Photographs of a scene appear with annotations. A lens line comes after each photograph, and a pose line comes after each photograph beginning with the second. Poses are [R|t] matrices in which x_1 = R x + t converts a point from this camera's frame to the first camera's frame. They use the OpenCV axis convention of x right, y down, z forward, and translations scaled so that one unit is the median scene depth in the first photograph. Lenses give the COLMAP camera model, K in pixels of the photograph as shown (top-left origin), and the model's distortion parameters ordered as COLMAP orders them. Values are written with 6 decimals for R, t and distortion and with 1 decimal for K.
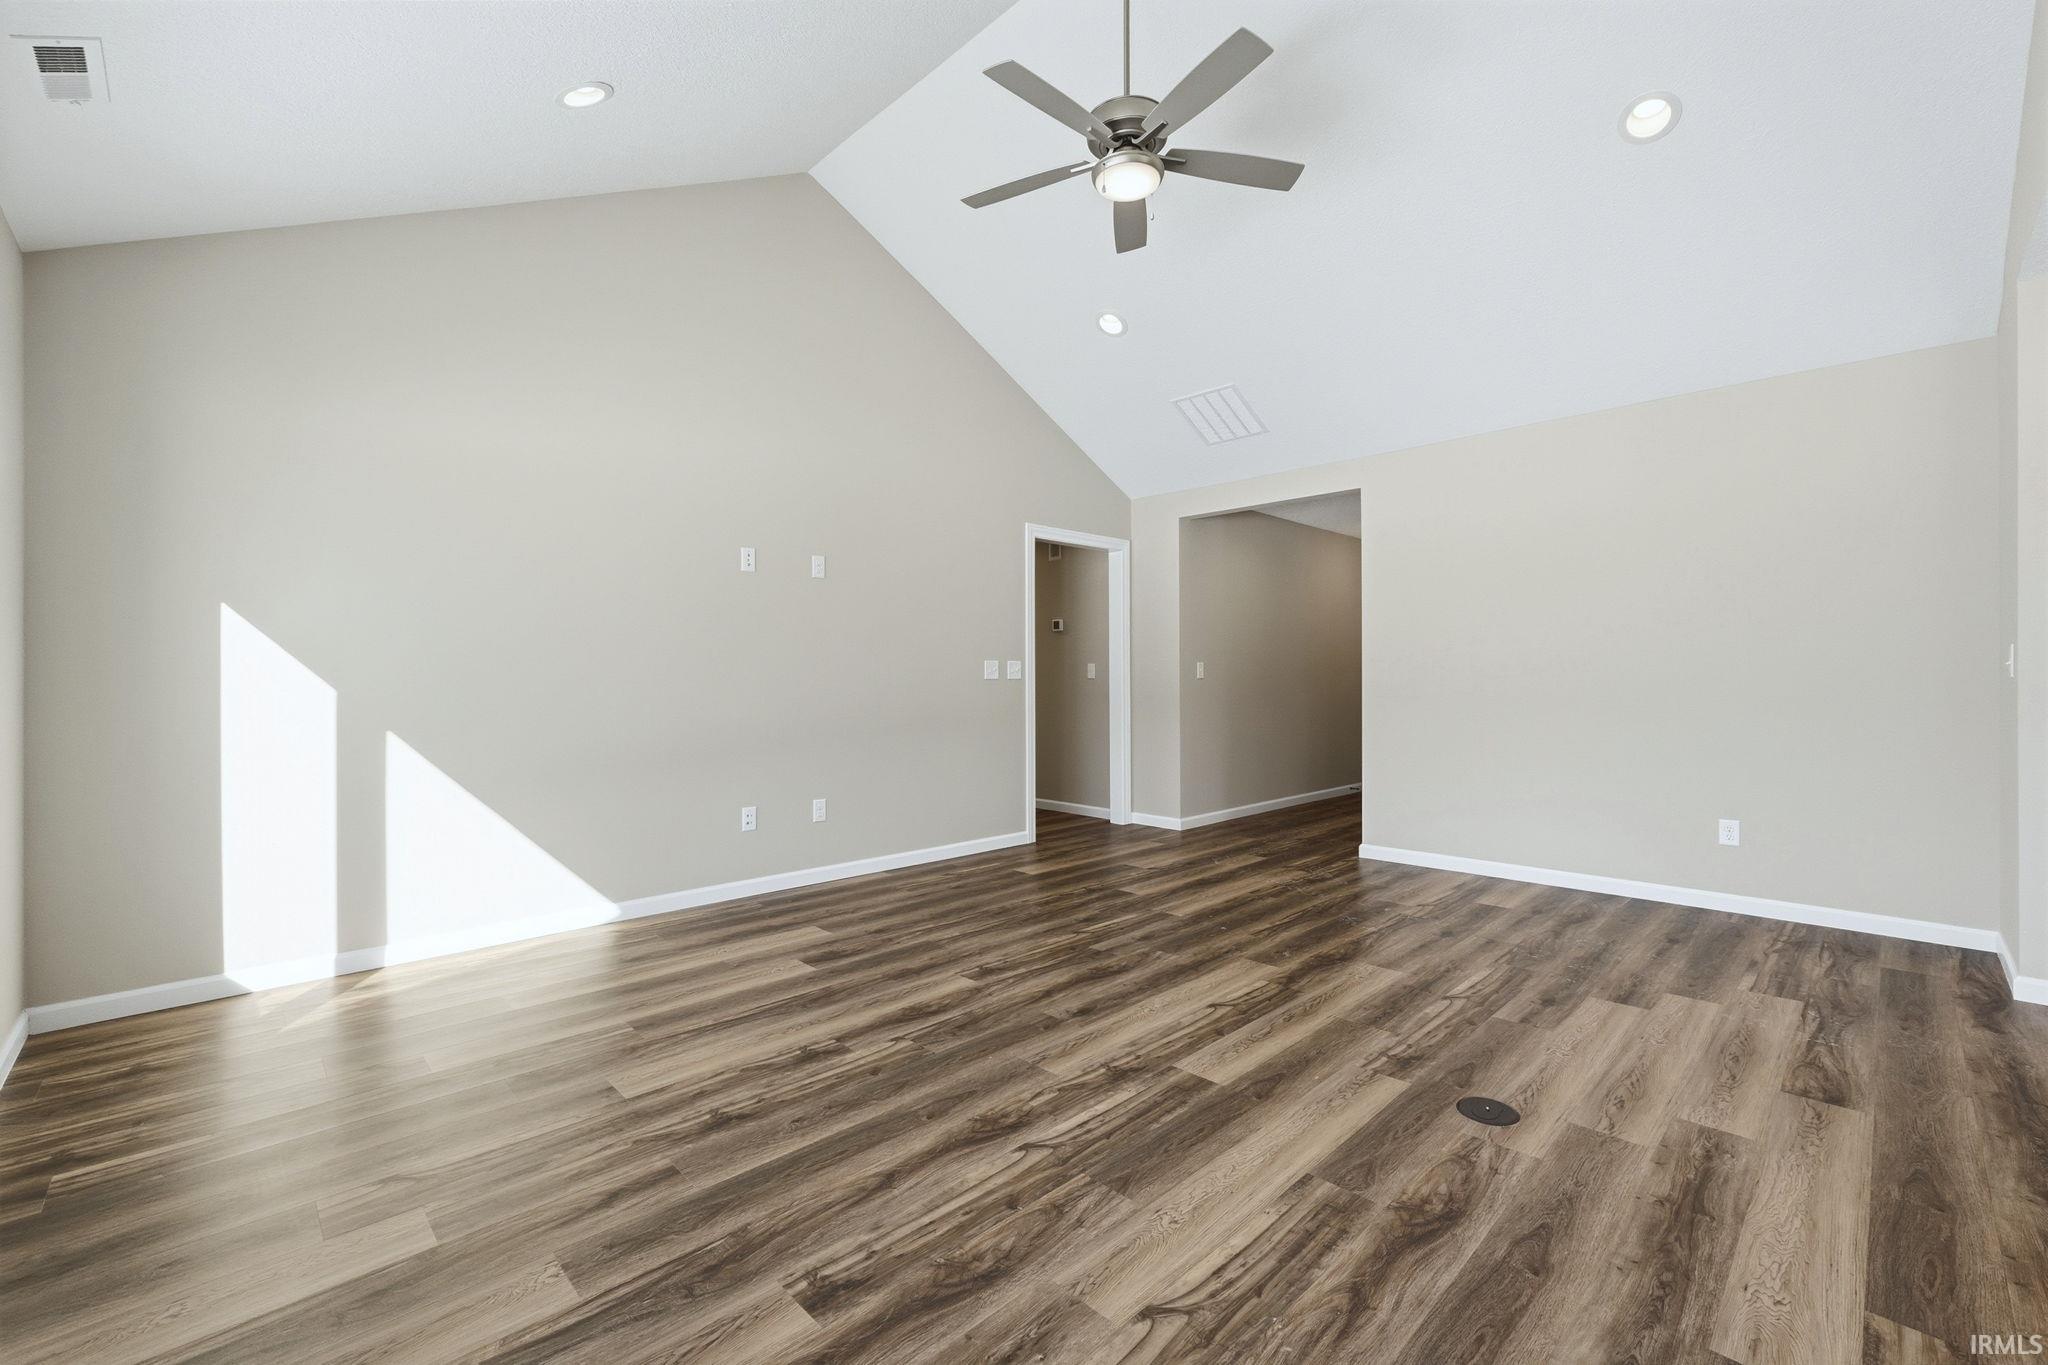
lens RADIAL K [[854.4, 0, 1025.9], [0, 854.4, 678.0], [0, 0, 1]] dist [-0.019760, 0.004769]
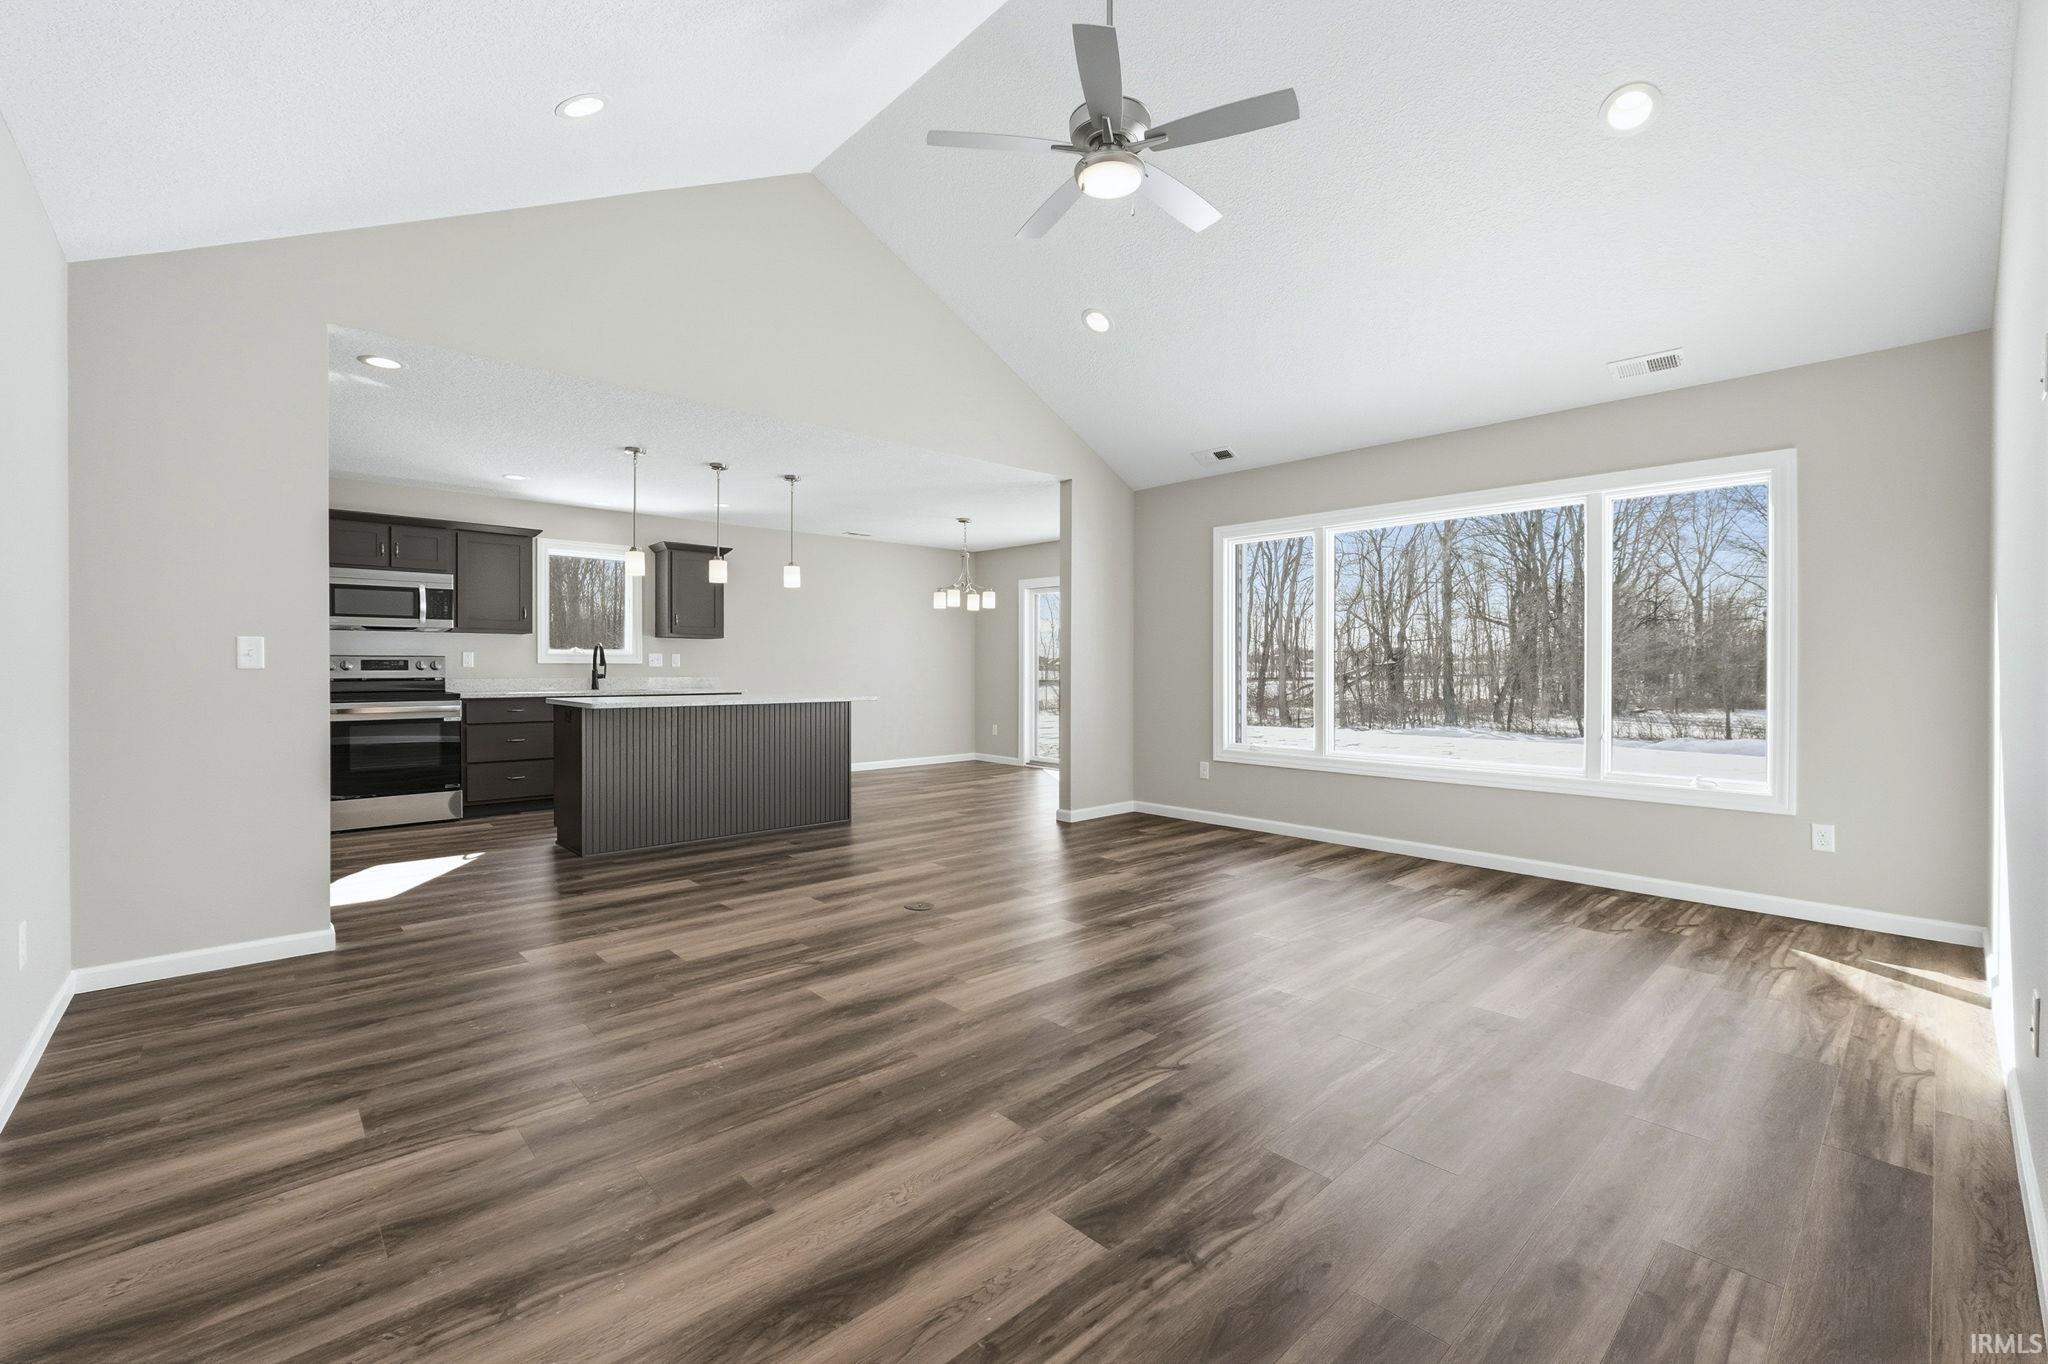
lens RADIAL K [[854.4, 0, 1025.9], [0, 854.4, 677.5], [0, 0, 1]] dist [-0.019760, 0.004769]
pose [[-0.999718, 0.000750, 0.023746, 0.174317], [0.001092, 0.999895, 0.014423, -0.003336], [-0.023733, 0.014445, -0.999614, 1.786912]]
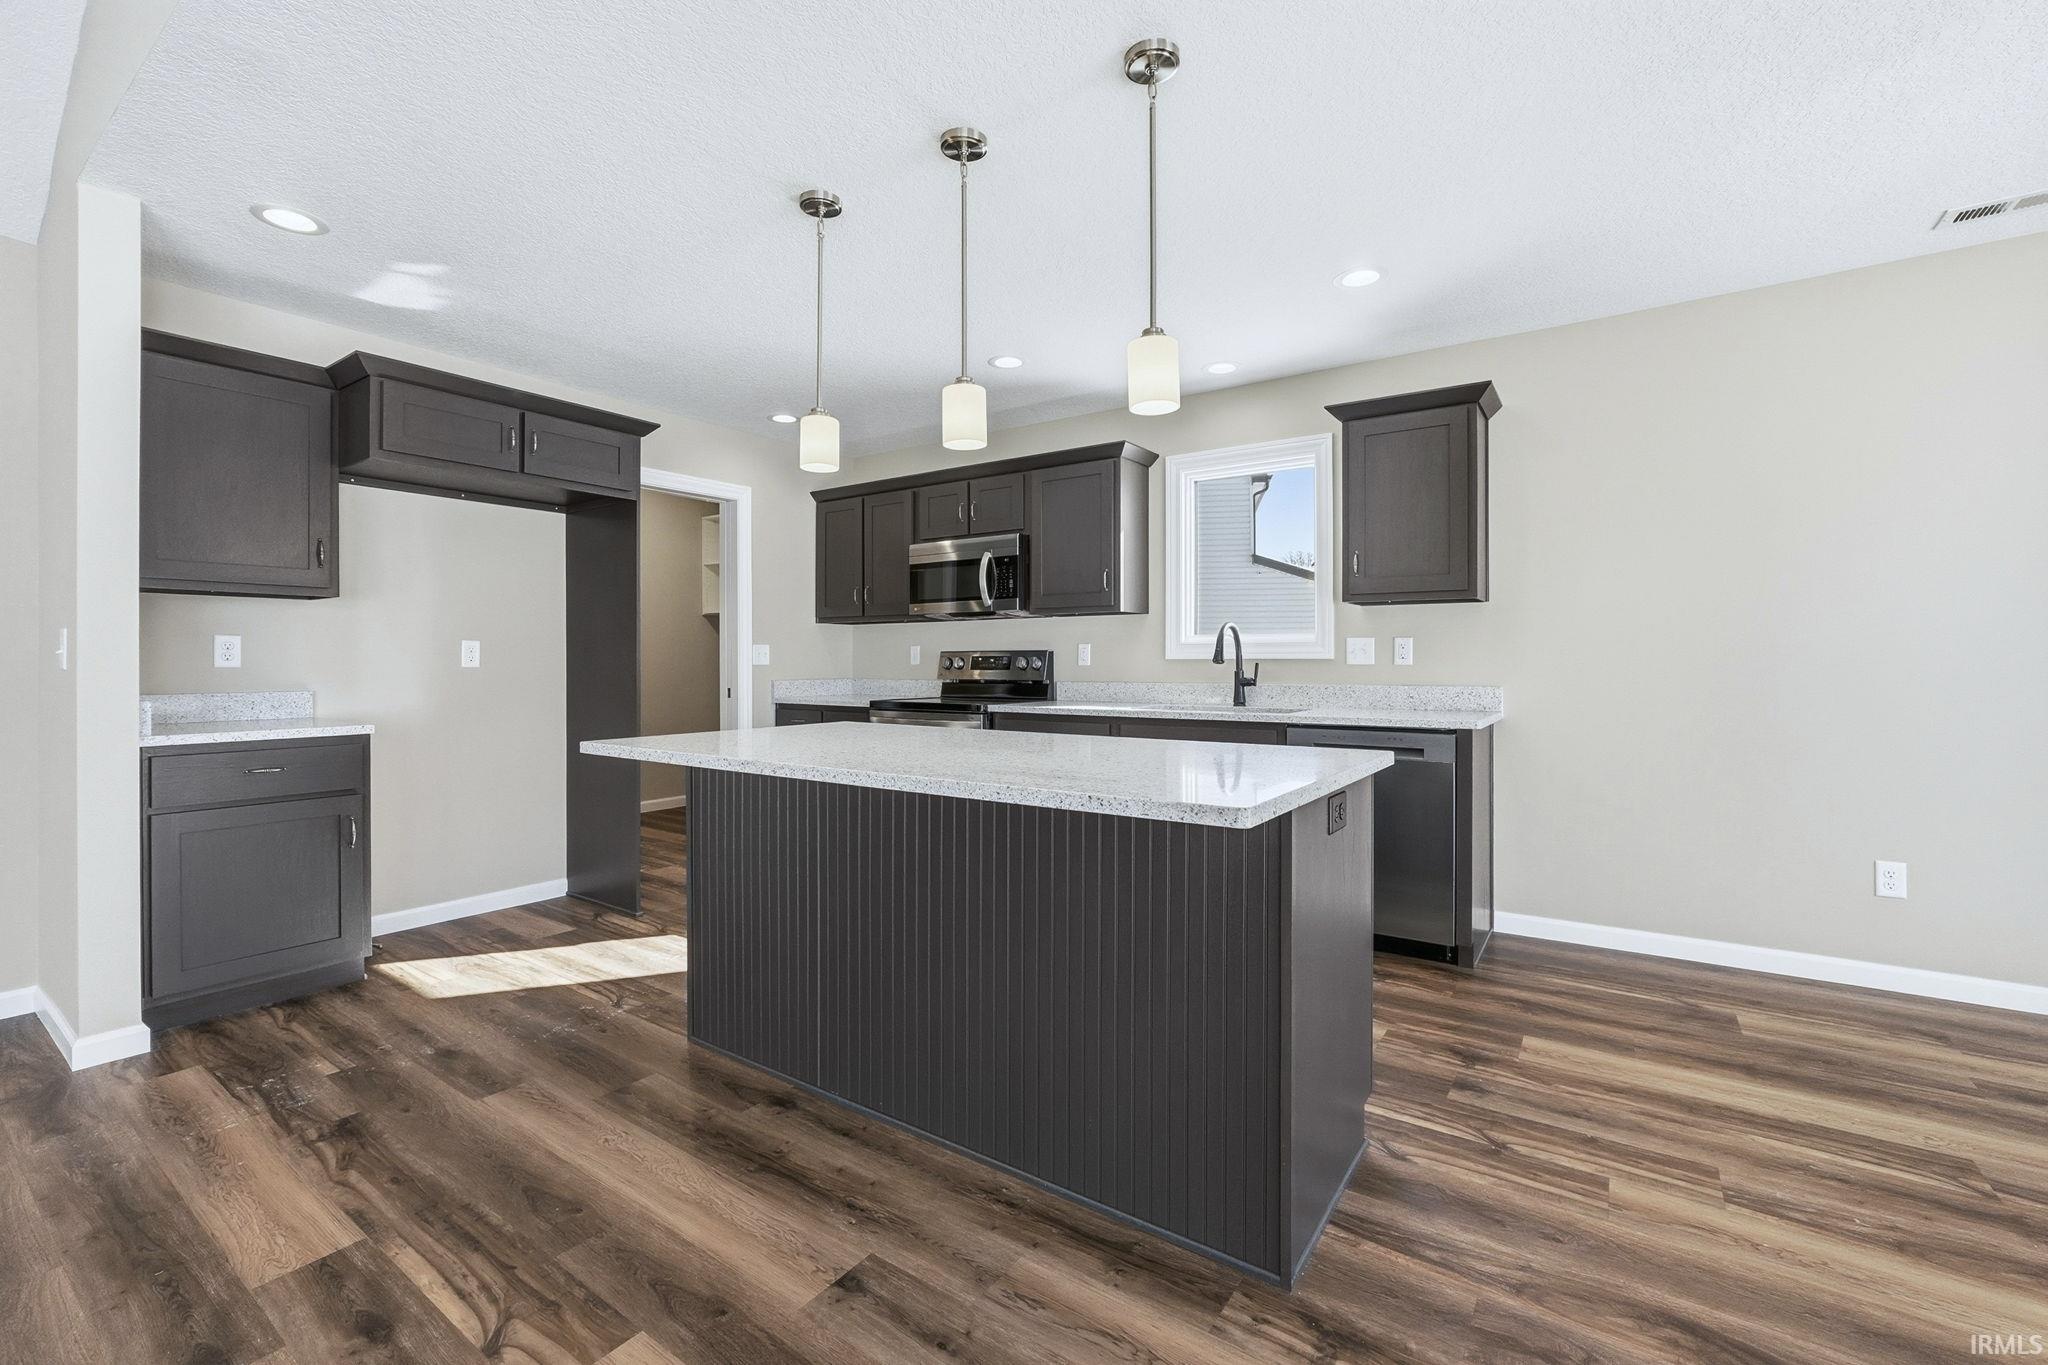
lens RADIAL K [[859.7, 0, 1025.9], [0, 859.7, 673.7], [0, 0, 1]] dist [-0.022204, 0.006878]
pose [[-0.188320, -0.007563, 0.982079, 0.179491], [0.004345, 0.999954, 0.008534, -0.000411], [-0.982098, 0.005874, -0.188278, 0.215196]]
